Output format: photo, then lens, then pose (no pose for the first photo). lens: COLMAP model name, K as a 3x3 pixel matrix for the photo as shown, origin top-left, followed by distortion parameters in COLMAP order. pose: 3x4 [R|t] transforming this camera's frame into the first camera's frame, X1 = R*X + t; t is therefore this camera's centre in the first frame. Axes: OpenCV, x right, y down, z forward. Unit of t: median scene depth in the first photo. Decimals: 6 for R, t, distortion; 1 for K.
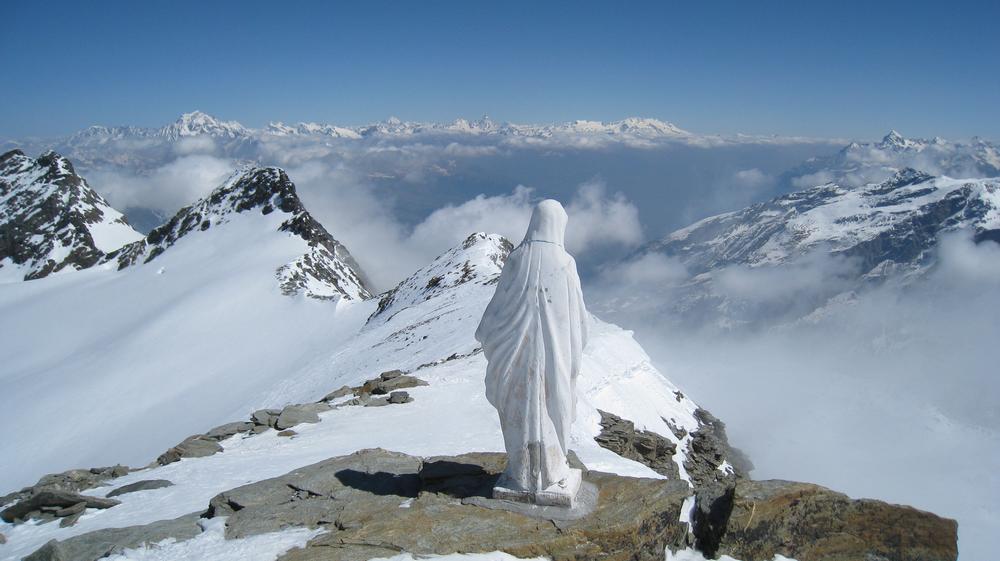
lens RADIAL K [[836.9, 0, 497.6], [0, 836.9, 281.5], [0, 0, 1]] dist [-0.144640, 0.095651]
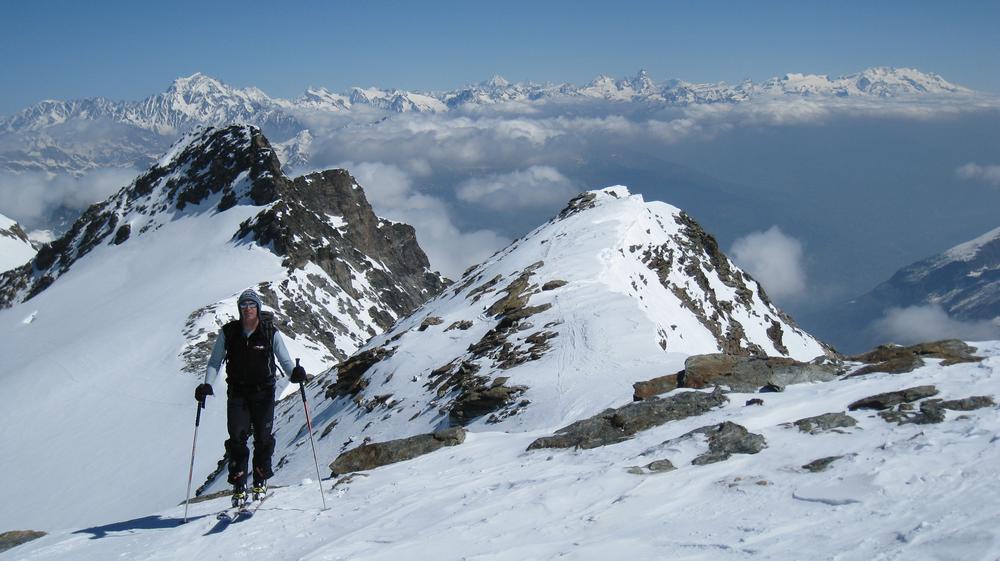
lens RADIAL K [[1301.6, 0, 502.6], [0, 1301.6, 281.5], [0, 0, 1]] dist [-0.153177, 0.000000]
pose [[0.992320, -0.011261, -0.123187, -0.000975], [0.006486, 0.999214, -0.039097, -0.002218], [0.123530, 0.037998, 0.991613, 0.185230]]
